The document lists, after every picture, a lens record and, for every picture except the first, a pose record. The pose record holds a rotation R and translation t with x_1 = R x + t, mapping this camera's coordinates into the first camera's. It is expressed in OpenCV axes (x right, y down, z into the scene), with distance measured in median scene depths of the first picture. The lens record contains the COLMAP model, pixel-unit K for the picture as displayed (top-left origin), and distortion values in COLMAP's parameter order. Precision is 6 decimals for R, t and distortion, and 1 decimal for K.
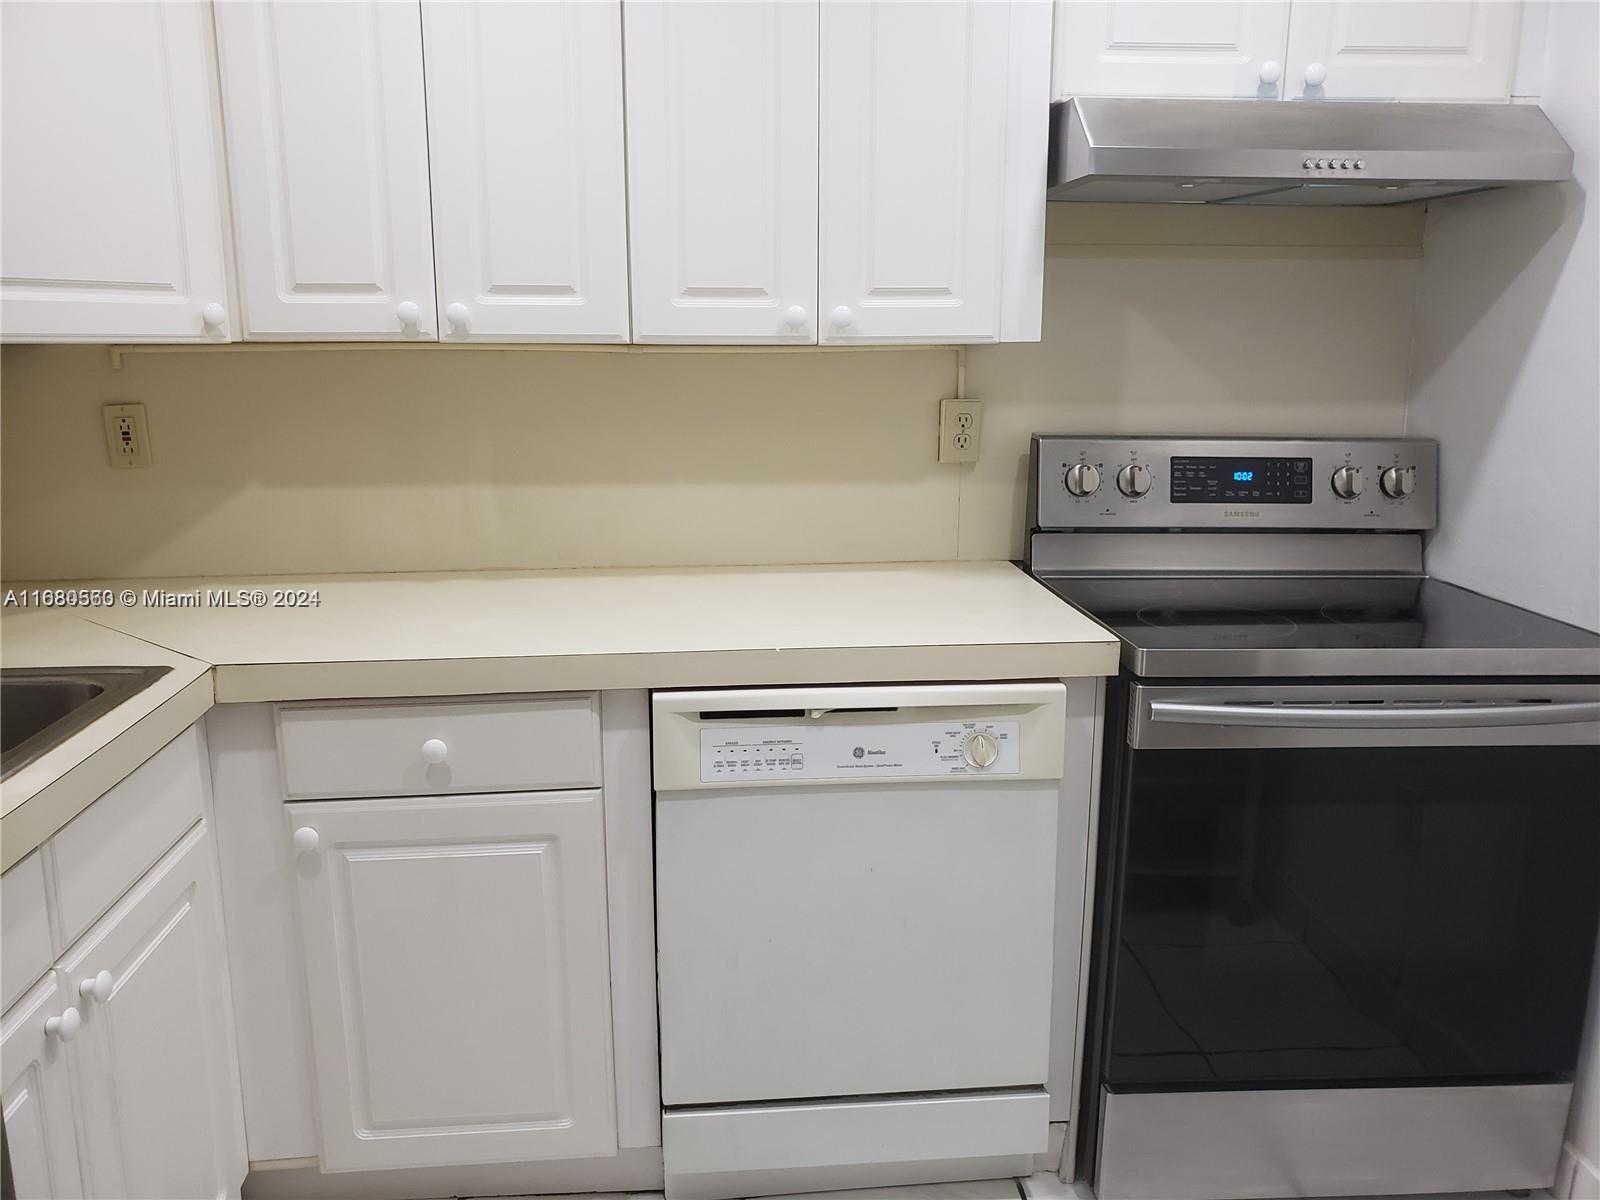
lens RADIAL K [[1230.9, 0, 800.0], [0, 1230.9, 600.0], [0, 0, 1]] dist [-0.018454, 0.063610]
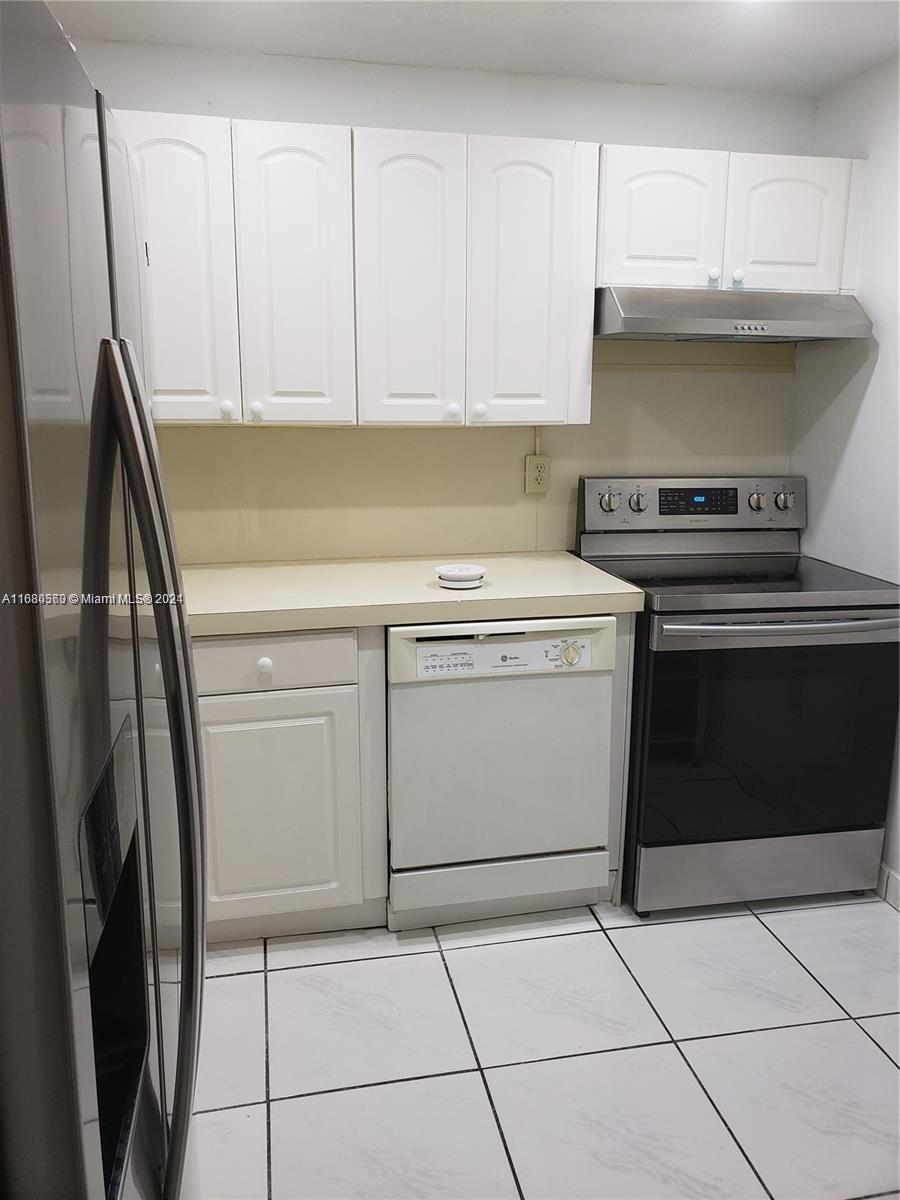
lens RADIAL K [[925.7, 0, 453.7], [0, 925.7, 589.6], [0, 0, 1]] dist [0.038194, -0.007821]
pose [[0.991071, -0.024095, 0.131137, -0.181717], [0.024405, 0.999702, -0.000759, 0.022478], [-0.131079, 0.003953, 0.991364, -0.289849]]
